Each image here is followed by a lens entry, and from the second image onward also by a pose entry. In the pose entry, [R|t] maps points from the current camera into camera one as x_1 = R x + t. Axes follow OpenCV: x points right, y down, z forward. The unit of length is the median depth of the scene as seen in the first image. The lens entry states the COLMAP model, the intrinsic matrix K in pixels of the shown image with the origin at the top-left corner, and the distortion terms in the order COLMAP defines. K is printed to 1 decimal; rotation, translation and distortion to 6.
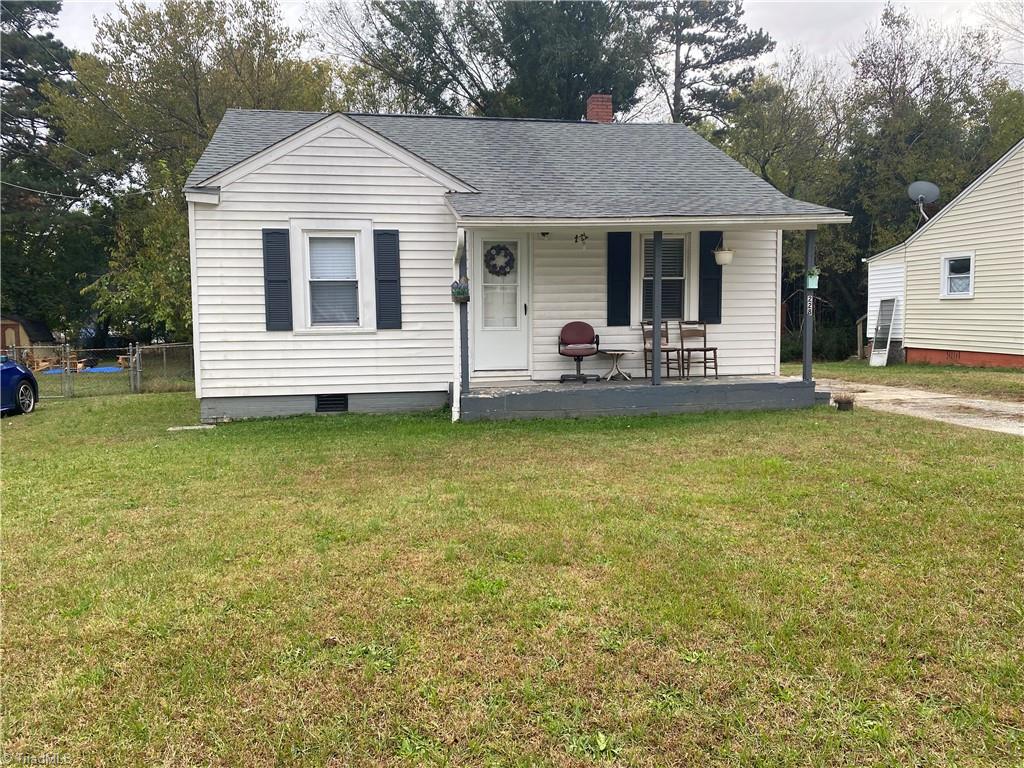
lens RADIAL K [[782.0, 0, 512.0], [0, 782.0, 384.0], [0, 0, 1]] dist [0.024649, -0.007732]
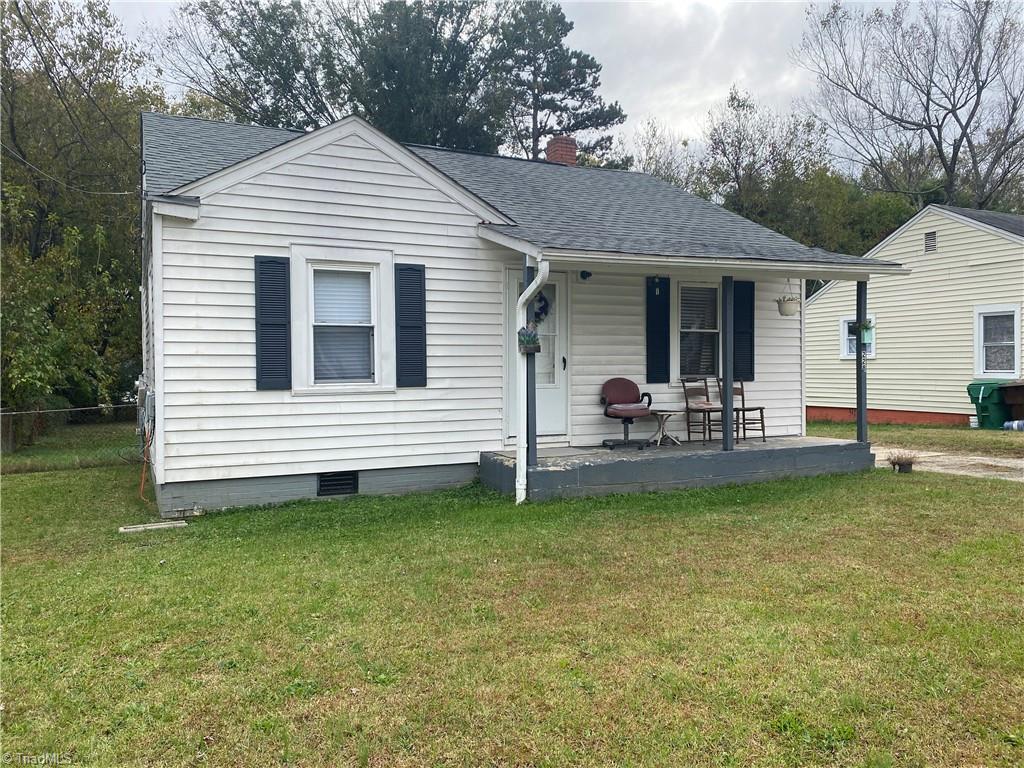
lens RADIAL K [[782.0, 0, 512.0], [0, 782.0, 384.0], [0, 0, 1]] dist [0.024649, -0.007732]
pose [[0.964898, -0.001856, 0.262619, -0.265809], [0.022560, 0.996865, -0.075843, -0.010767], [-0.261655, 0.079105, 0.961914, 0.206626]]
